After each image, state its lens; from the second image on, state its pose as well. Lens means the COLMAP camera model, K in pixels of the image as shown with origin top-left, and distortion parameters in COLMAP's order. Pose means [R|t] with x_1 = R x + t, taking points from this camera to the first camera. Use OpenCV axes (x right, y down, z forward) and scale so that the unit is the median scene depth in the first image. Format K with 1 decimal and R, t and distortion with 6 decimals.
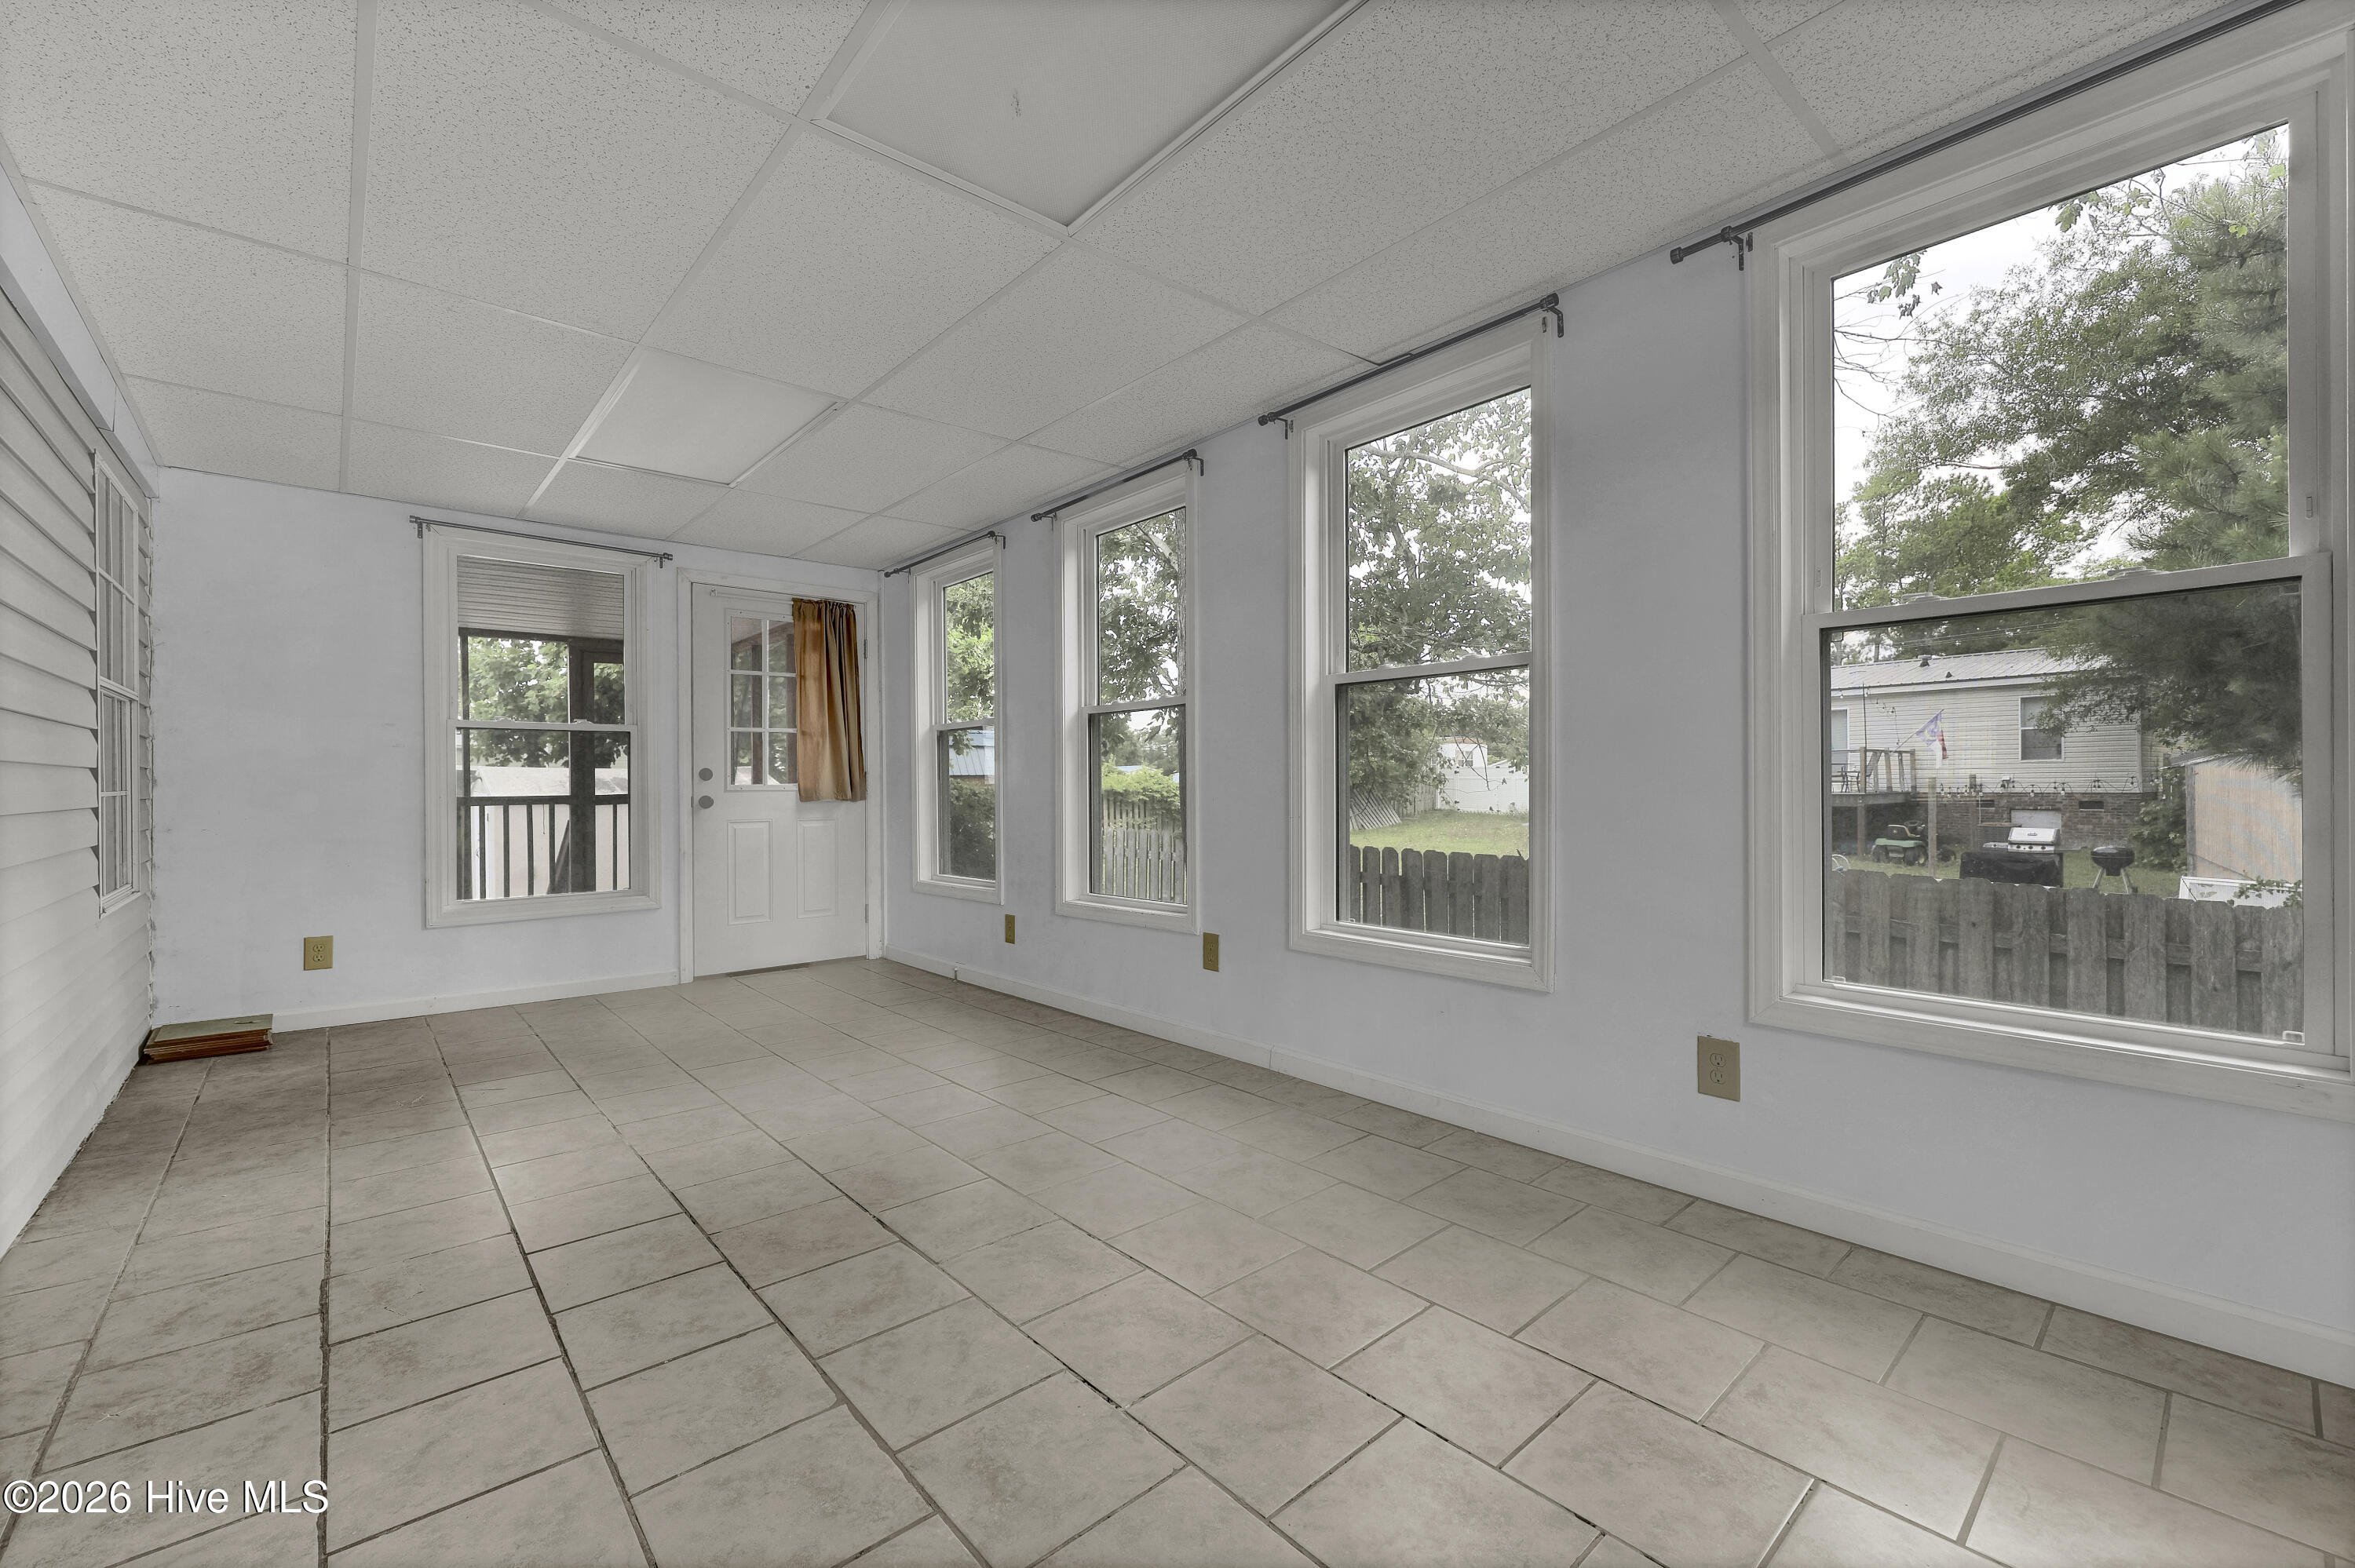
lens RADIAL K [[966.9, 0, 1181.8], [0, 966.9, 787.4], [0, 0, 1]] dist [-0.002116, 0.000113]
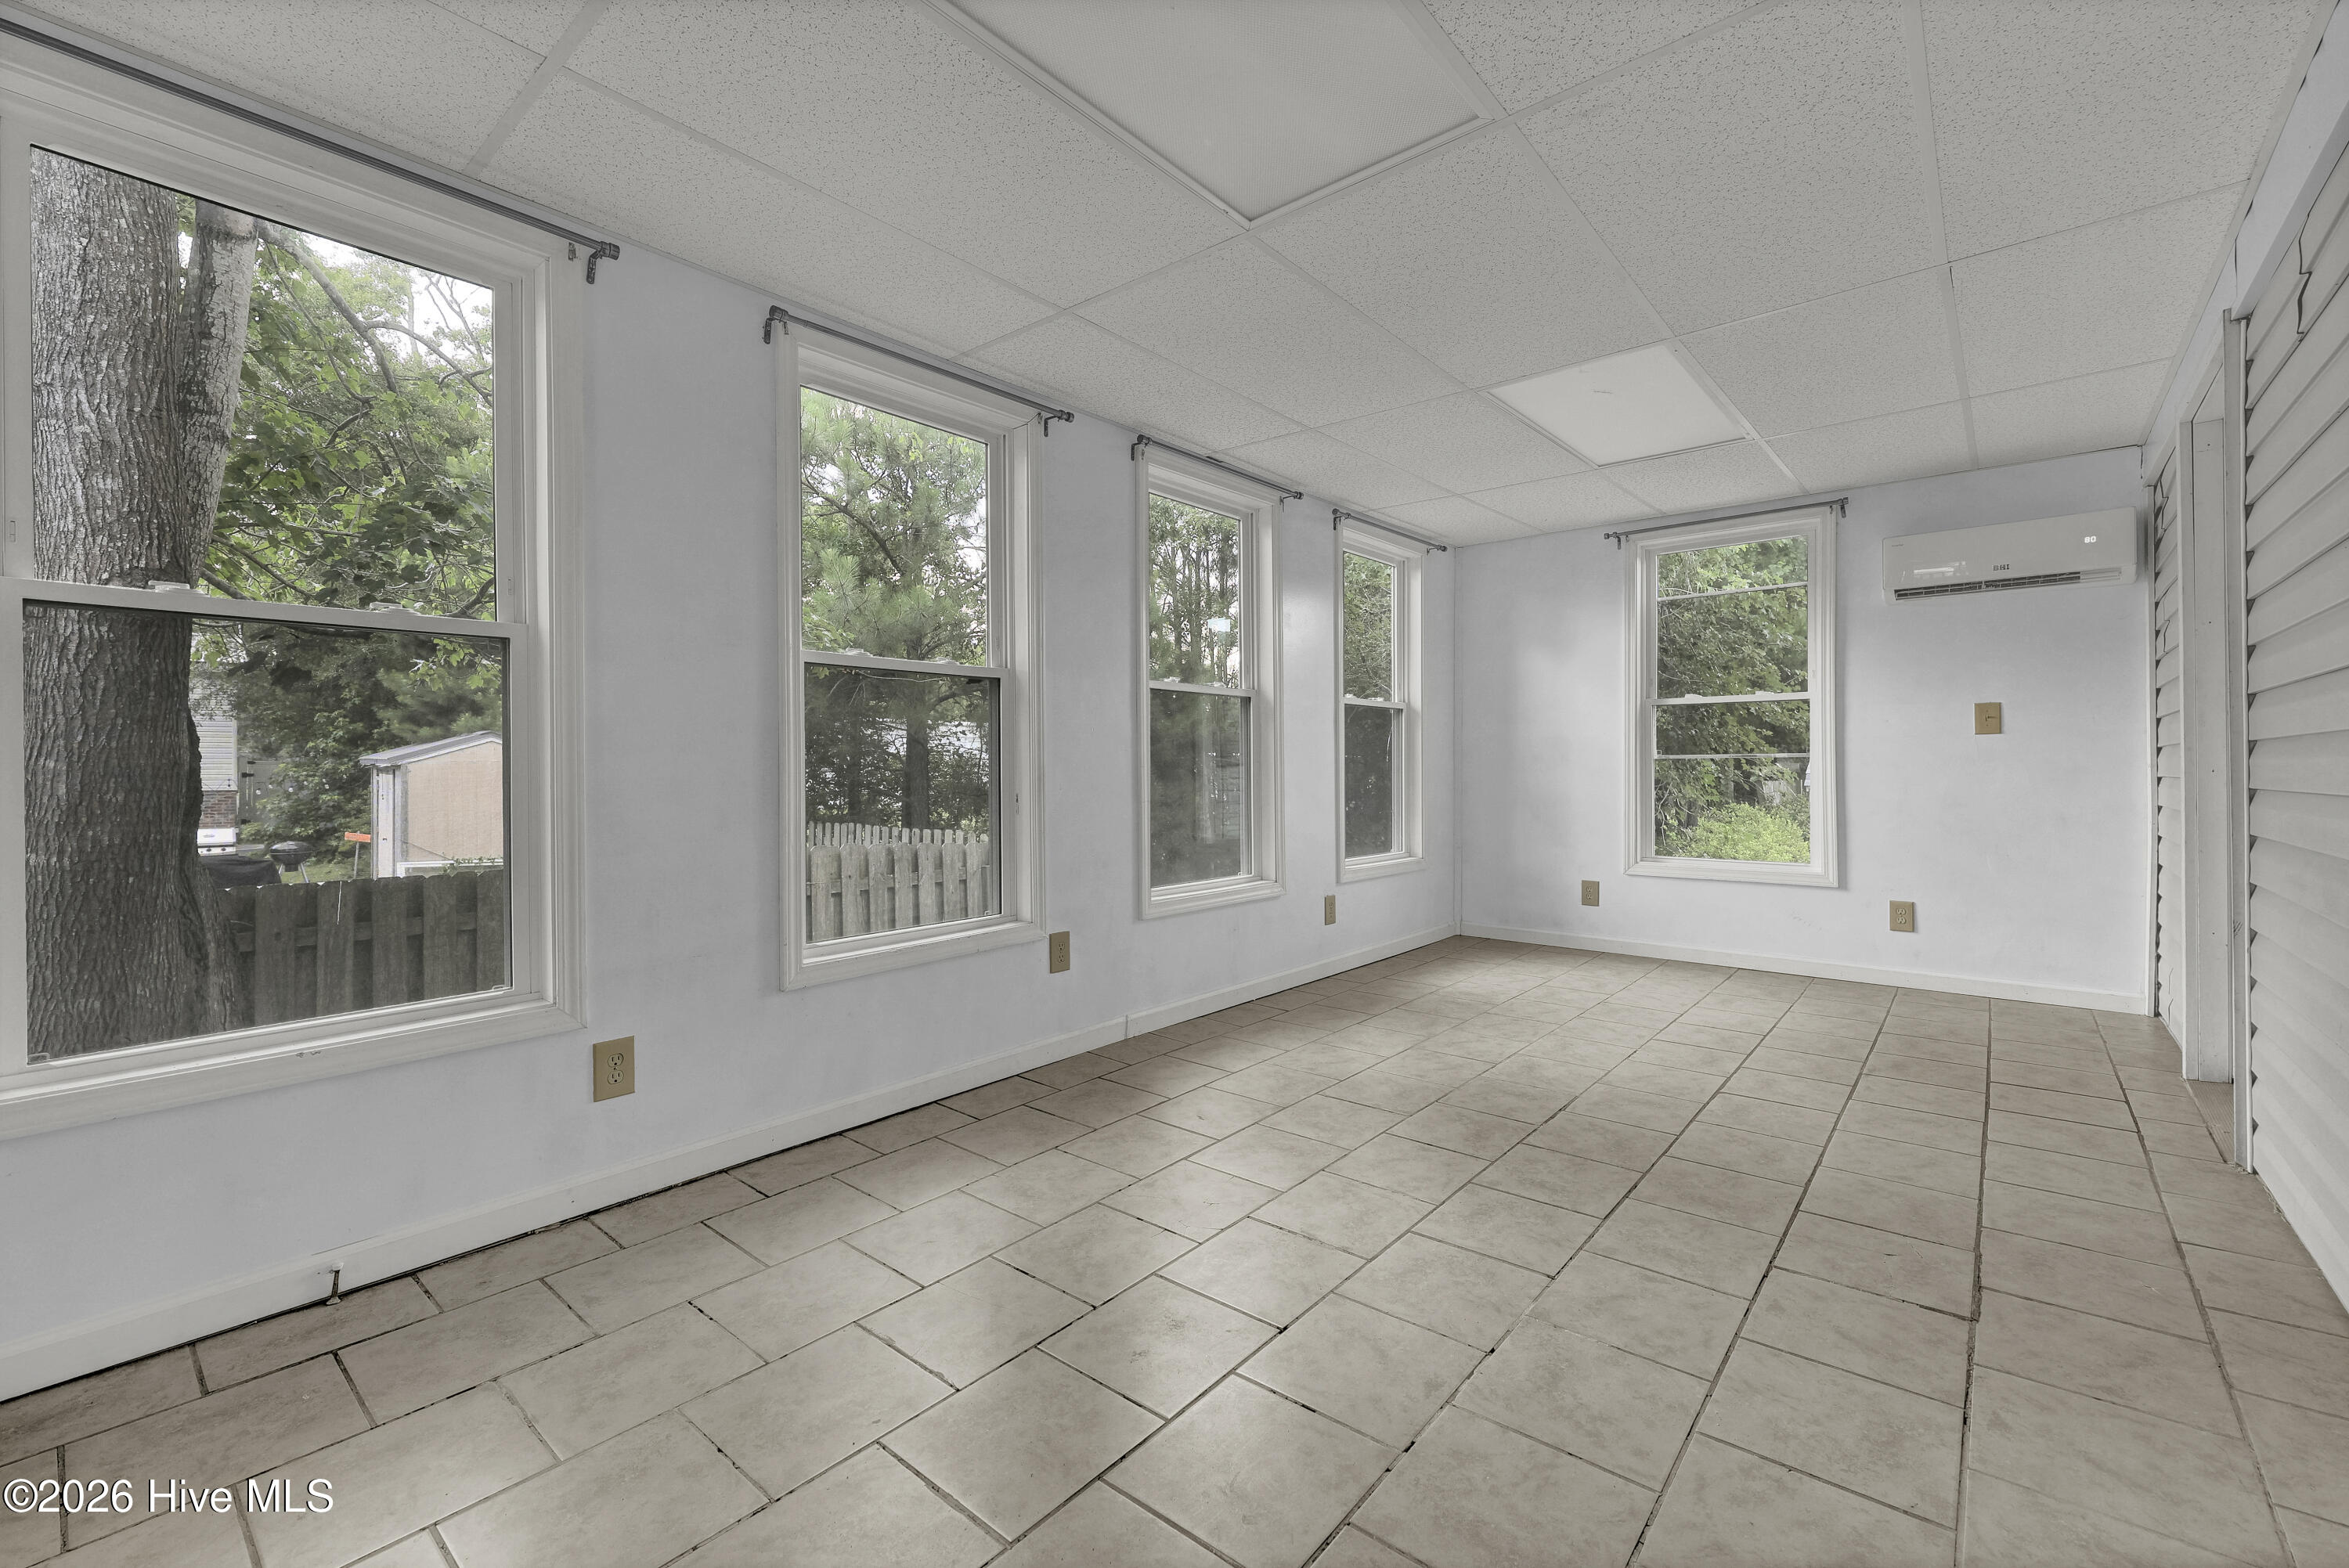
lens RADIAL K [[987.9, 0, 1180.3], [0, 987.9, 766.8], [0, 0, 1]] dist [0.001467, 0.000015]
pose [[-0.153414, 0.012324, 0.988085, -1.188807], [0.008509, 0.999902, -0.011150, 0.004072], [-0.988125, 0.006697, -0.153504, 1.314154]]
